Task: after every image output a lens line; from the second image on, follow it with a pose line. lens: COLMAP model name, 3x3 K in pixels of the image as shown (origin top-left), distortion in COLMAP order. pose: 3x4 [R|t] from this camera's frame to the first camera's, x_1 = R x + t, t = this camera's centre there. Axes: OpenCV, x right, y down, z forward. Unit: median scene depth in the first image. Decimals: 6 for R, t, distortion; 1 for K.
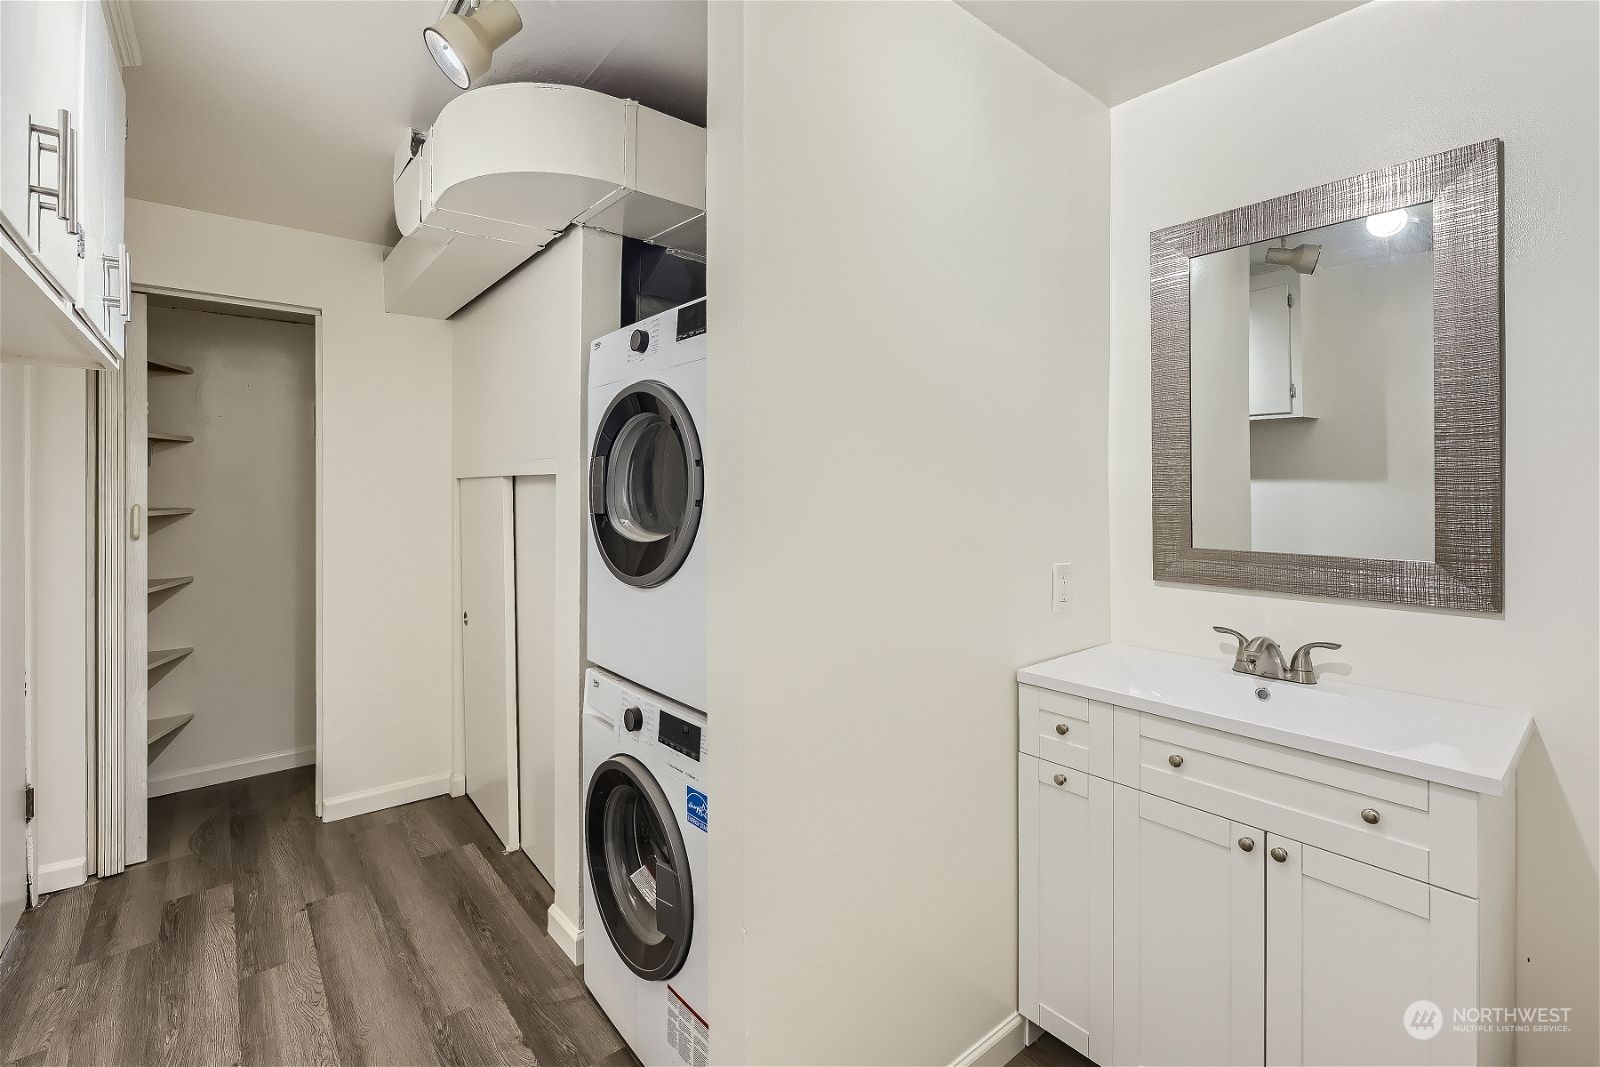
lens RADIAL K [[699.6, 0, 772.7], [0, 699.6, 488.9], [0, 0, 1]] dist [-0.000607, 0.000843]
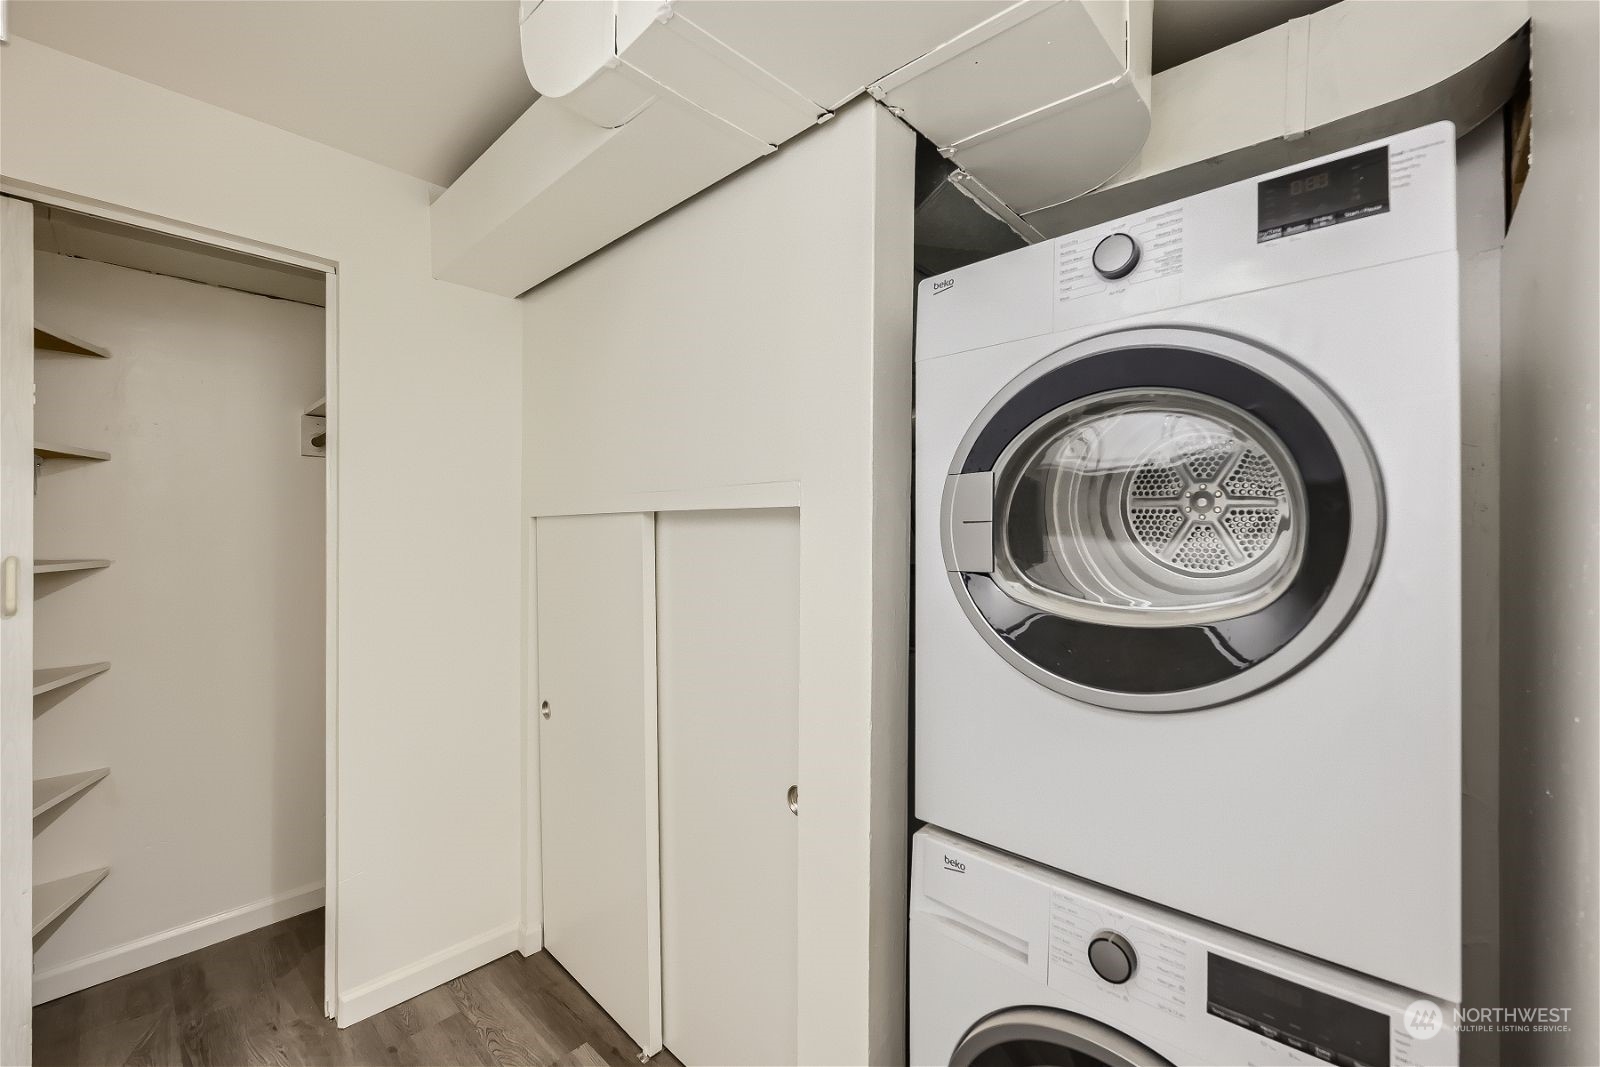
lens RADIAL K [[652.9, 0, 830.0], [0, 652.9, 529.8], [0, 0, 1]] dist [-0.004513, -0.000648]
pose [[0.986347, 0.001480, 0.164675, -0.278032], [-0.000786, 0.999991, -0.004278, 0.001980], [-0.164680, 0.004090, 0.986339, 0.303392]]
